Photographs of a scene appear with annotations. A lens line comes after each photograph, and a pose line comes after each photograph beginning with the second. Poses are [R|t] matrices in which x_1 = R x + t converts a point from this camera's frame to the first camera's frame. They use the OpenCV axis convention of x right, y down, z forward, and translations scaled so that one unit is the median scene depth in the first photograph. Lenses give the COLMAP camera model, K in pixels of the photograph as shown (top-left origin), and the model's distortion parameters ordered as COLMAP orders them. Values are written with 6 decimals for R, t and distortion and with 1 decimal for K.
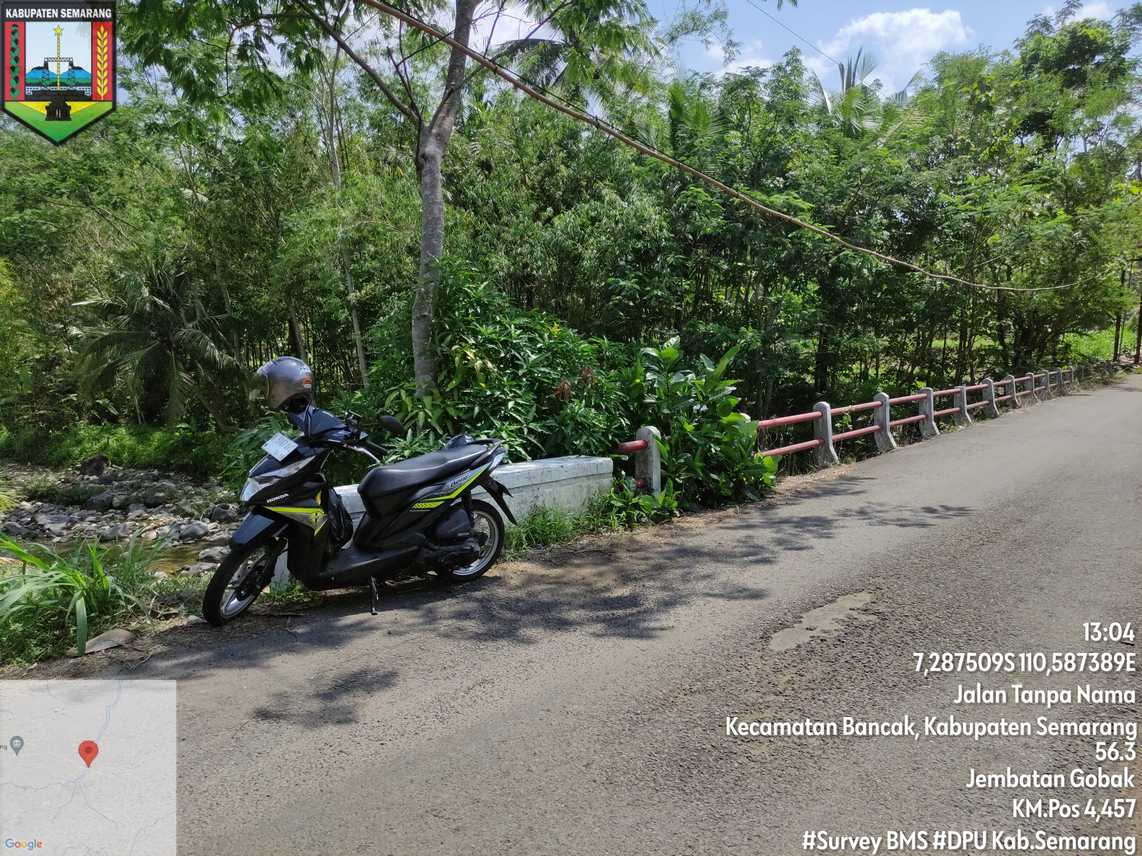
lens RADIAL K [[842.9, 0, 579.2], [0, 842.9, 462.5], [0, 0, 1]] dist [0.033990, -0.036801]
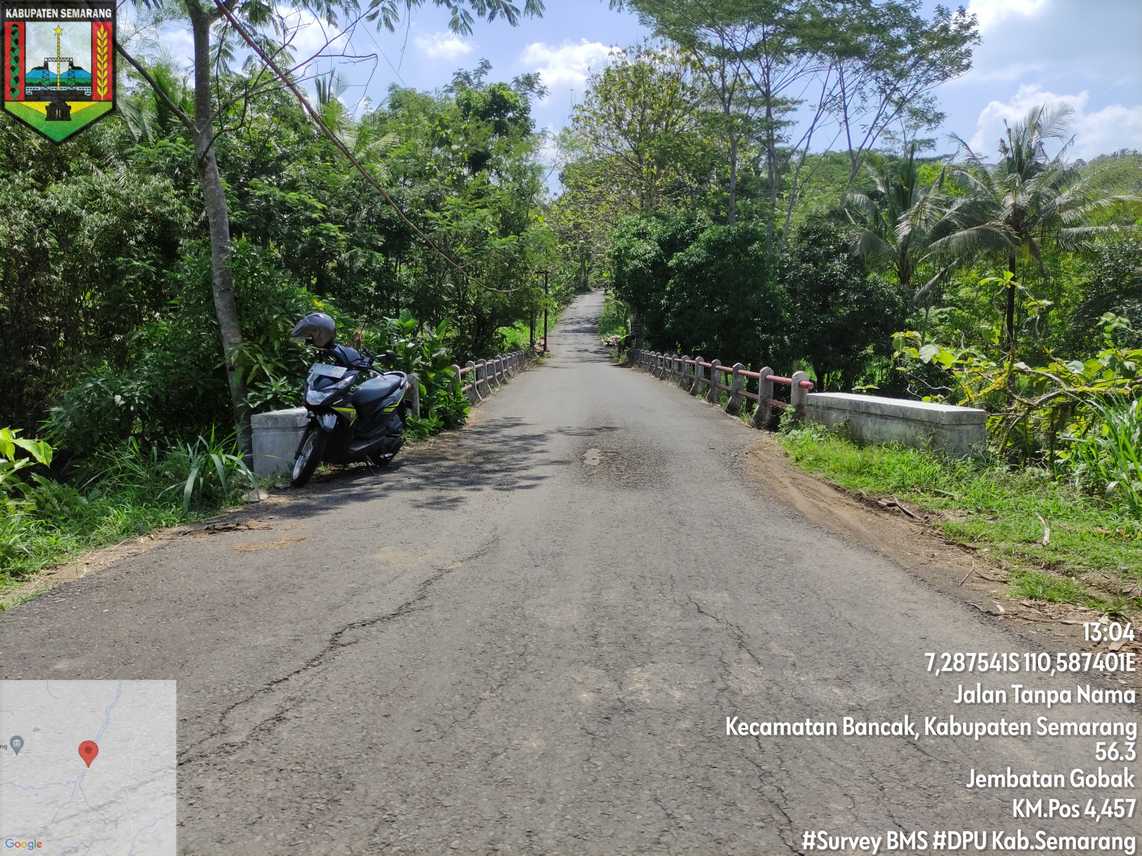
lens RADIAL K [[842.9, 0, 570.0], [0, 842.9, 431.1], [0, 0, 1]] dist [0.033990, -0.036801]
pose [[0.793445, -0.047299, 0.606801, -0.132731], [0.062199, 0.998057, -0.003534, 0.017695], [-0.605456, 0.040547, 0.794846, -0.068723]]
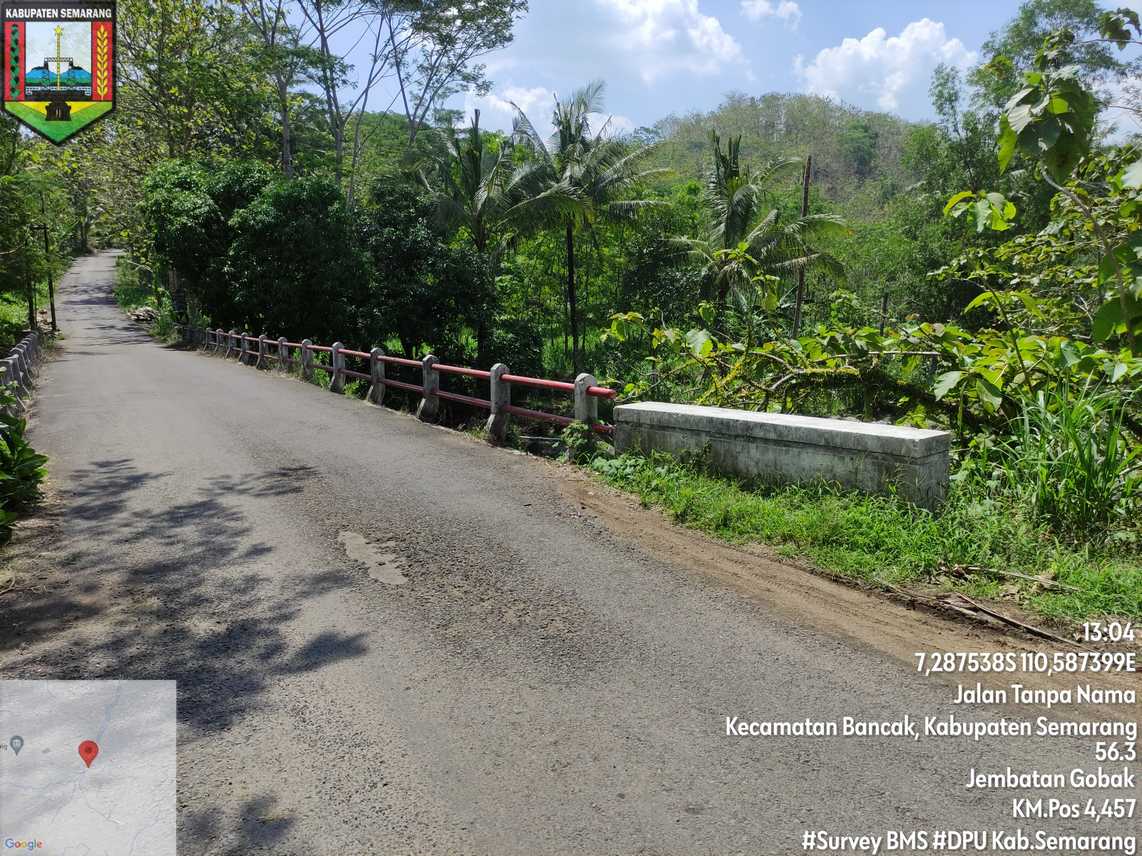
lens RADIAL K [[842.9, 0, 573.6], [0, 842.9, 434.1], [0, 0, 1]] dist [0.033990, -0.036801]
pose [[0.368263, -0.132238, 0.920269, -0.086541], [0.127544, 0.987660, 0.090882, -0.006112], [-0.920932, 0.083906, 0.380584, 0.049721]]
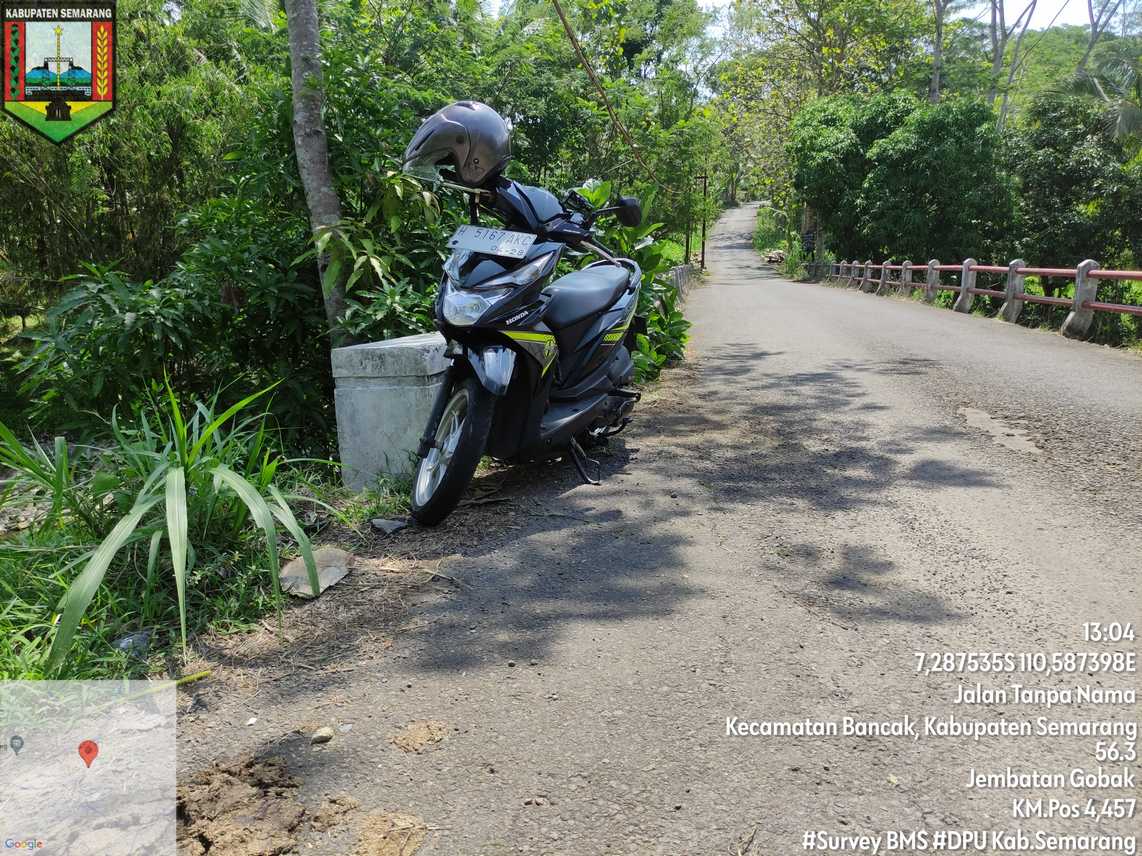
lens RADIAL K [[842.9, 0, 565.8], [0, 842.9, 441.7], [0, 0, 1]] dist [0.033990, -0.036801]
pose [[0.881143, -0.094855, 0.463238, -0.086796], [0.061460, 0.994337, 0.086699, 0.011388], [-0.468838, -0.047923, 0.881983, 0.055669]]
